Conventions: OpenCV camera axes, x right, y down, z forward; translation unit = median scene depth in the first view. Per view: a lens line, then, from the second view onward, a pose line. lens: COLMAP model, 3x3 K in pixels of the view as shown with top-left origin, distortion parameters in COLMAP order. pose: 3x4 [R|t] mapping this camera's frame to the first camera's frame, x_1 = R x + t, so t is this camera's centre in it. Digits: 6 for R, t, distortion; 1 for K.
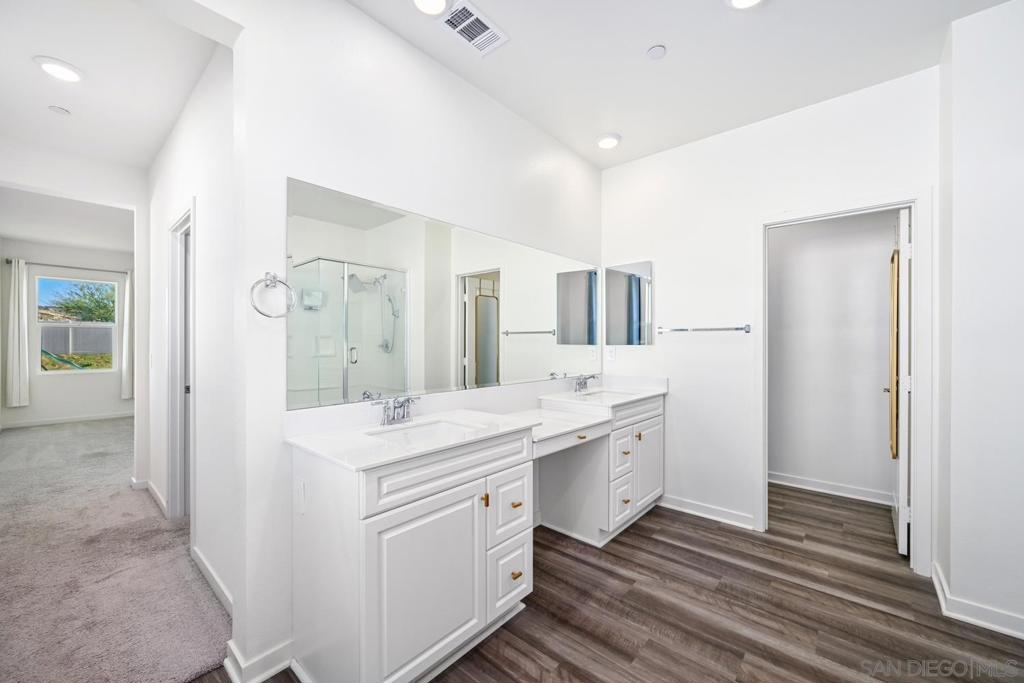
lens RADIAL K [[399.2, 0, 515.4], [0, 399.2, 341.3], [0, 0, 1]] dist [-0.000680, -0.000802]
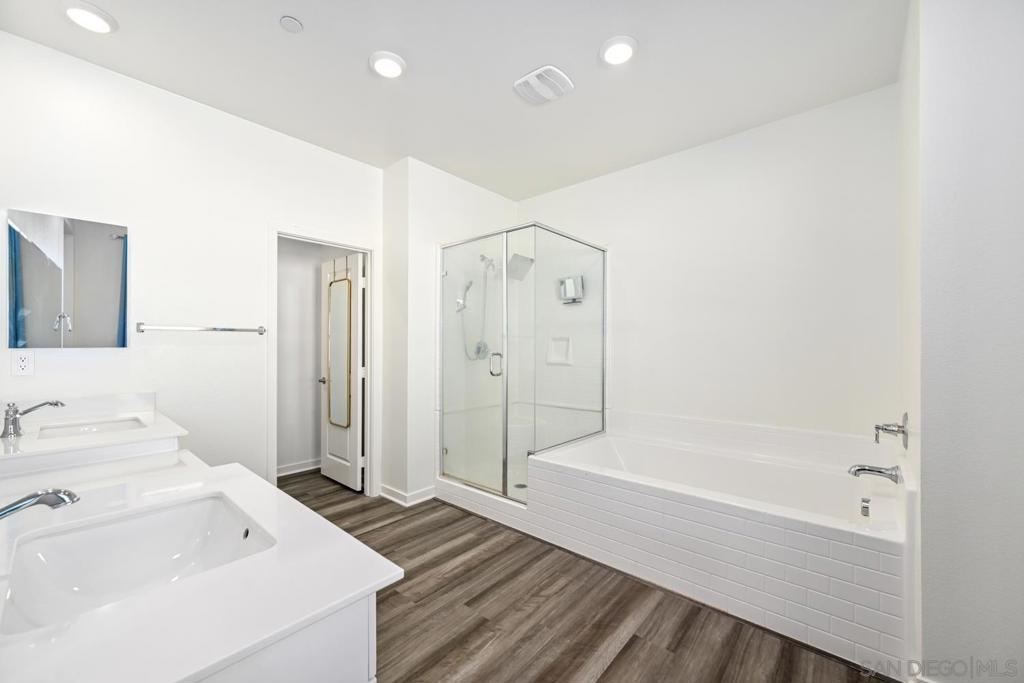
lens RADIAL K [[399.2, 0, 514.6], [0, 399.2, 347.3], [0, 0, 1]] dist [-0.000680, -0.000802]
pose [[-0.005217, -0.001655, 0.999985, -0.507923], [-0.006748, 0.999976, 0.001620, 0.004981], [-0.999964, -0.006740, -0.005228, 0.462306]]
